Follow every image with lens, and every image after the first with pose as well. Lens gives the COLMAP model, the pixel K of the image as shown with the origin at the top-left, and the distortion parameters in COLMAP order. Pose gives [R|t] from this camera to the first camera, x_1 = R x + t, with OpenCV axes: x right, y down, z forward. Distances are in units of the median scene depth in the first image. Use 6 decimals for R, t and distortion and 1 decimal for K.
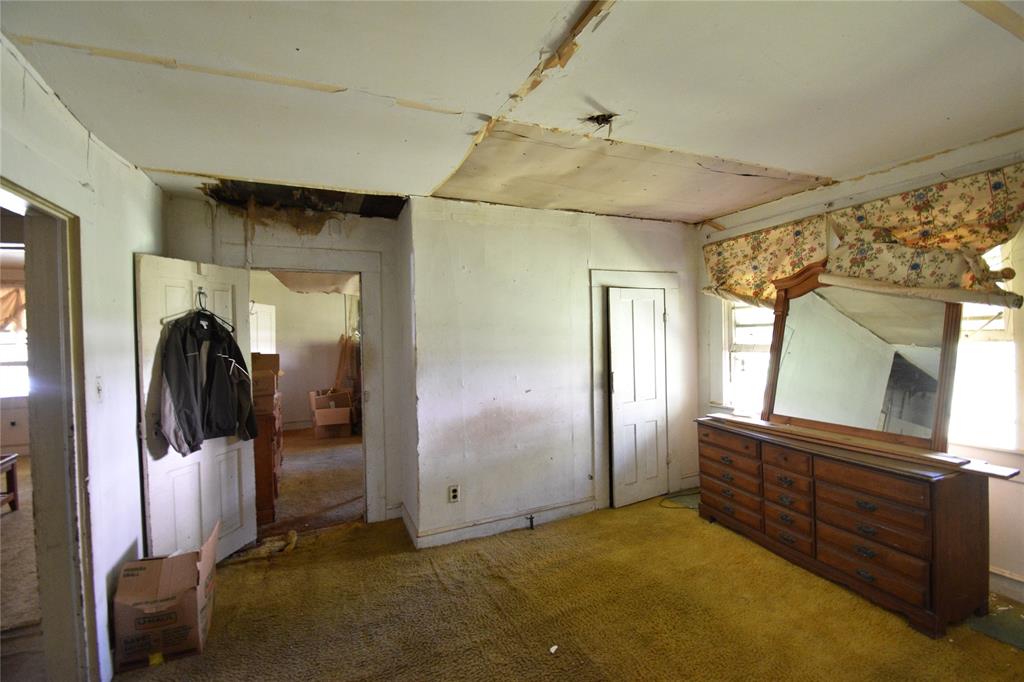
lens RADIAL K [[447.0, 0, 516.6], [0, 447.0, 337.0], [0, 0, 1]] dist [-0.000386, -0.000122]
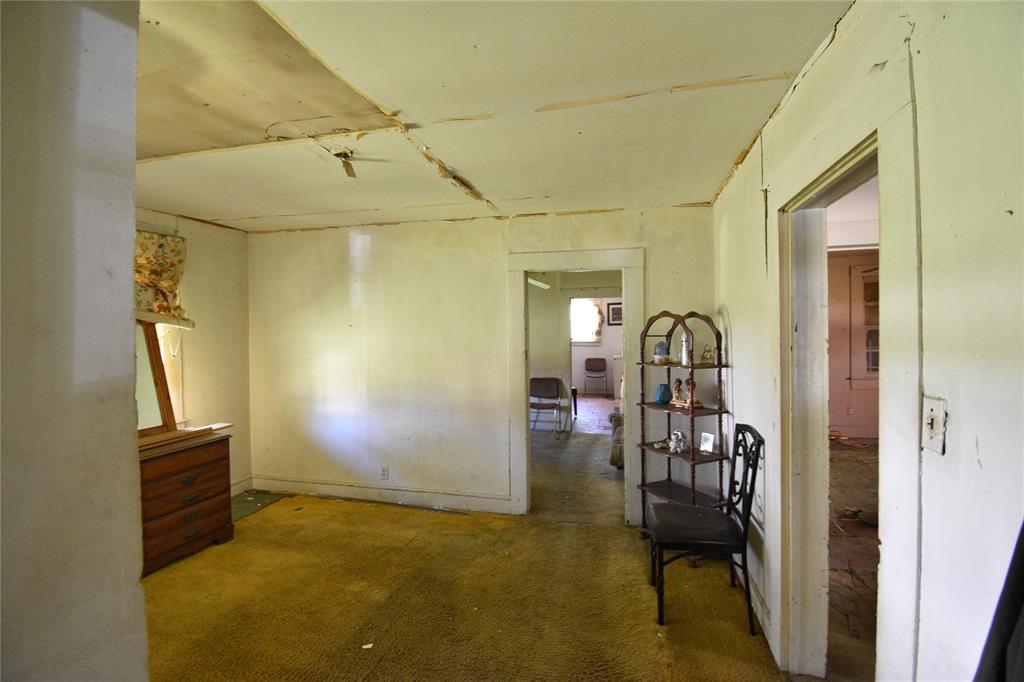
lens RADIAL K [[447.0, 0, 516.6], [0, 447.0, 337.0], [0, 0, 1]] dist [-0.000386, -0.000122]
pose [[-0.776773, 0.025727, 0.629255, -0.763282], [0.033403, 0.999442, 0.000371, 0.002104], [-0.628894, 0.021307, -0.777199, 1.418820]]
